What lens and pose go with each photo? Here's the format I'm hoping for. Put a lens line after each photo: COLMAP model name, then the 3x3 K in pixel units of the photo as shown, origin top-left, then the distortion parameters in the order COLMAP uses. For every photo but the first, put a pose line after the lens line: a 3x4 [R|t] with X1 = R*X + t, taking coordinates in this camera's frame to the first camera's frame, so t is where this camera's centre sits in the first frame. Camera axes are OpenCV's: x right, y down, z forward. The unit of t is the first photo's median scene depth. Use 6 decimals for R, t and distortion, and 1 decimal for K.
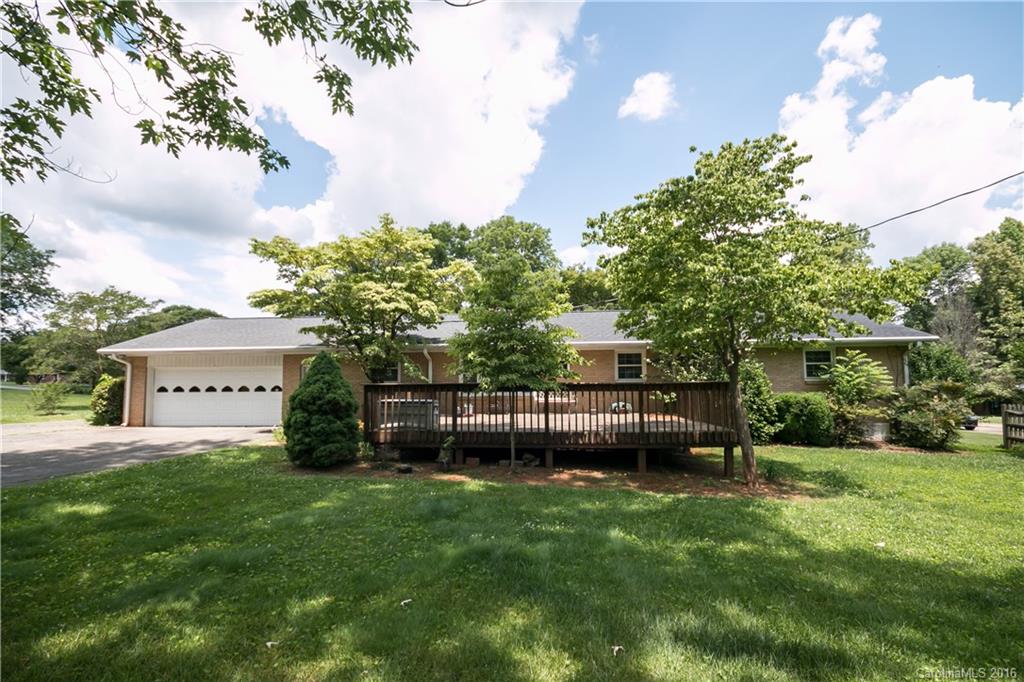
lens RADIAL K [[504.3, 0, 512.0], [0, 504.3, 341.0], [0, 0, 1]] dist [-0.002697, -0.001182]
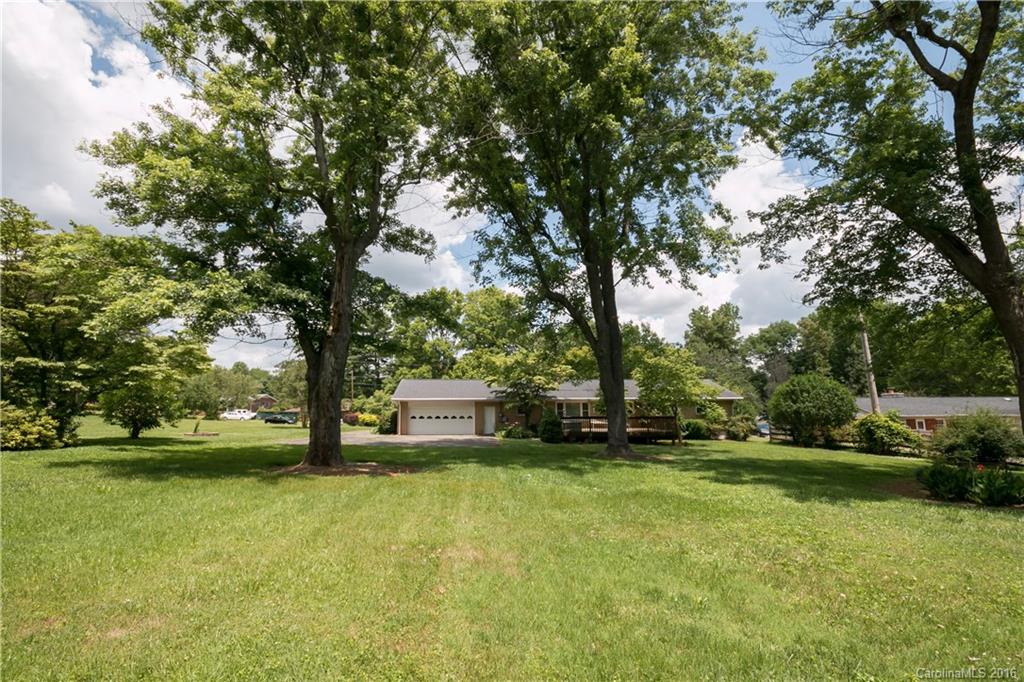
lens RADIAL K [[504.3, 0, 512.0], [0, 504.3, 341.0], [0, 0, 1]] dist [-0.002697, -0.001182]
pose [[0.985216, 0.028444, 0.168939, -0.757329], [-0.019664, 0.998378, -0.053424, -0.136102], [-0.170184, 0.049312, 0.984178, -1.338200]]
